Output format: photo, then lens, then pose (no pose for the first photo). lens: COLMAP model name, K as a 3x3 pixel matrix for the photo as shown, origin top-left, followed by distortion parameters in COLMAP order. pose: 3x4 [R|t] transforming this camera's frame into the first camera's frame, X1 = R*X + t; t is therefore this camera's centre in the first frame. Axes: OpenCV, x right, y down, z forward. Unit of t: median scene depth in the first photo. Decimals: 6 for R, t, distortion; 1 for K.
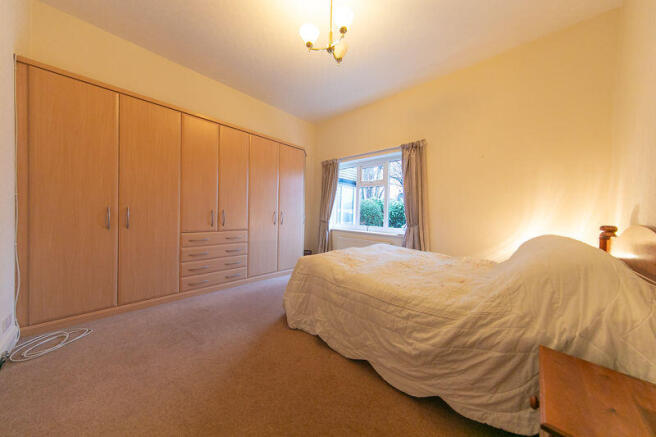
lens RADIAL K [[210.5, 0, 325.6], [0, 210.5, 217.6], [0, 0, 1]] dist [0.007394, 0.000012]
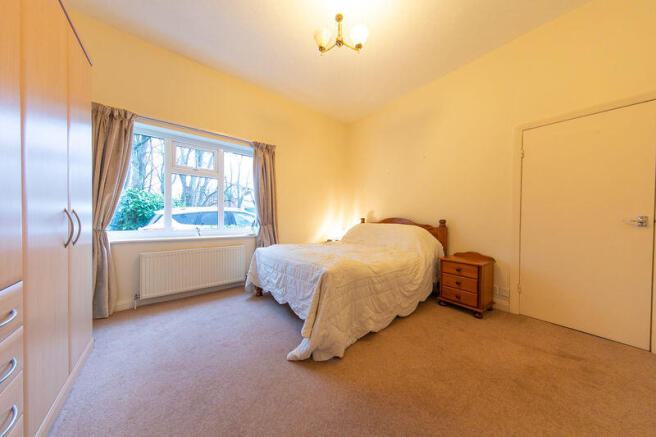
lens RADIAL K [[210.5, 0, 325.6], [0, 210.5, 217.6], [0, 0, 1]] dist [0.007394, 0.000012]
pose [[0.121988, -0.027443, 0.992152, -0.994227], [0.008438, 0.999610, 0.026611, -0.037667], [-0.992496, 0.005126, 0.122172, 0.992835]]
